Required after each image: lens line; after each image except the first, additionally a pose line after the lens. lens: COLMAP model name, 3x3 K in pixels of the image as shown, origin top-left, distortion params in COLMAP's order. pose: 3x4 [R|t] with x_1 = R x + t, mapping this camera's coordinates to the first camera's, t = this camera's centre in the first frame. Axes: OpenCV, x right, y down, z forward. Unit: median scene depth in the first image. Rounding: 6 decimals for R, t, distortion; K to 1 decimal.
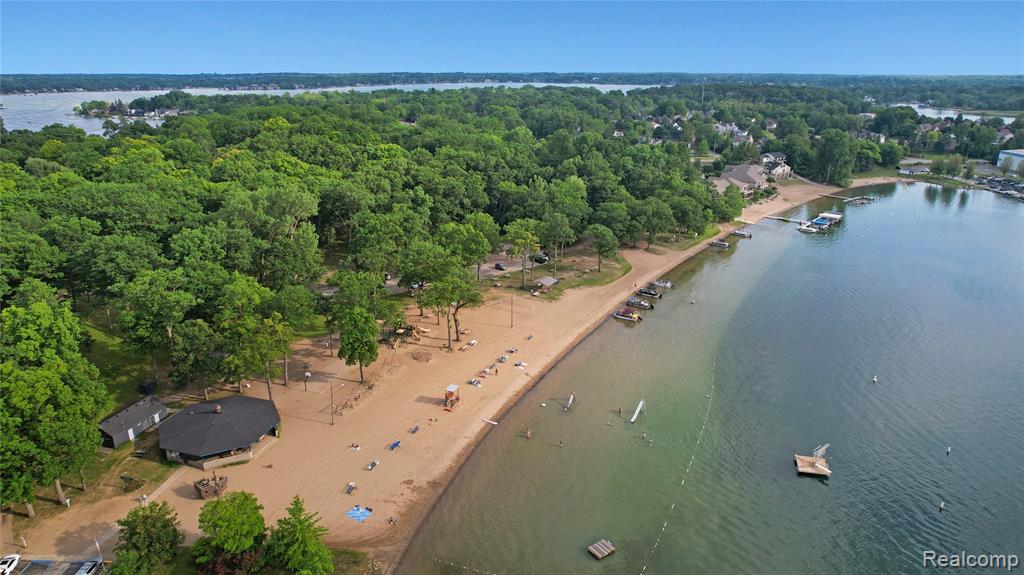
lens RADIAL K [[657.4, 0, 512.0], [0, 657.4, 287.5], [0, 0, 1]] dist [-0.080591, 0.071501]
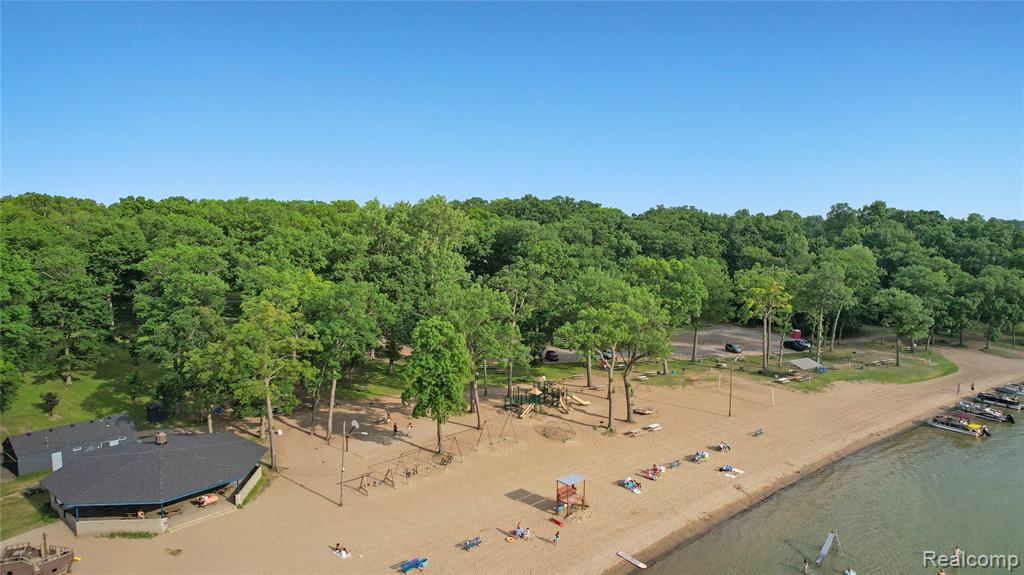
lens RADIAL K [[657.4, 0, 512.0], [0, 657.4, 287.5], [0, 0, 1]] dist [-0.080591, 0.071501]
pose [[0.917087, 0.038631, -0.396811, 0.042509], [-0.126370, 0.972141, -0.197416, 0.078431], [0.378130, 0.231193, 0.896419, 0.338294]]
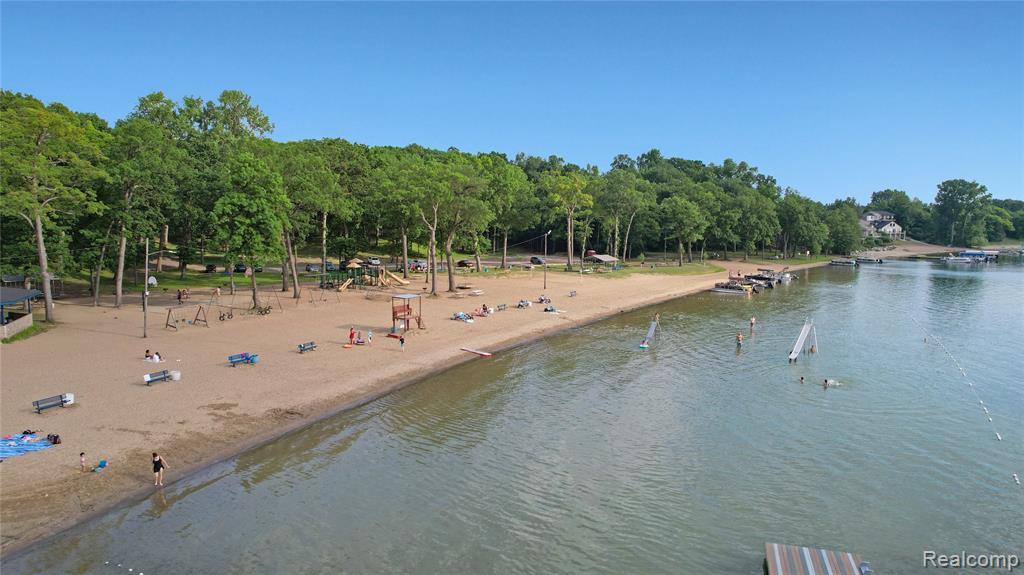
lens RADIAL K [[657.4, 0, 512.0], [0, 657.4, 287.5], [0, 0, 1]] dist [-0.080591, 0.071501]
pose [[0.995756, 0.011570, -0.091305, 0.022083], [-0.031468, 0.975076, -0.219628, 0.173584], [0.086489, 0.221569, 0.971302, 0.361063]]
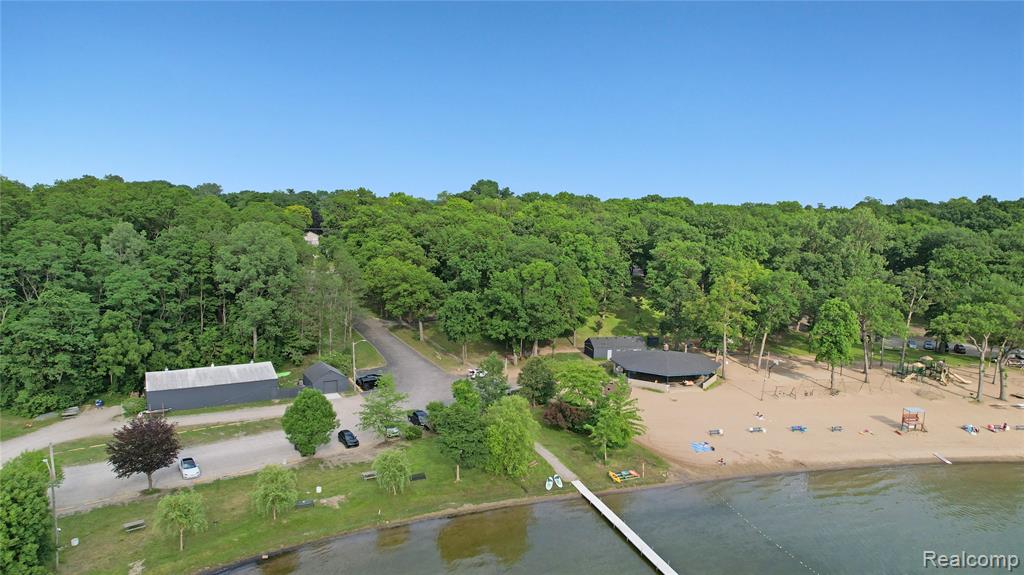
lens RADIAL K [[672.4, 0, 512.0], [0, 672.4, 287.5], [0, 0, 1]] dist [-0.083749, 0.074523]
pose [[0.490595, 0.117747, -0.863396, 0.229613], [-0.294080, 0.955070, -0.036852, 0.126363], [0.820264, 0.271987, 0.503180, 0.116091]]
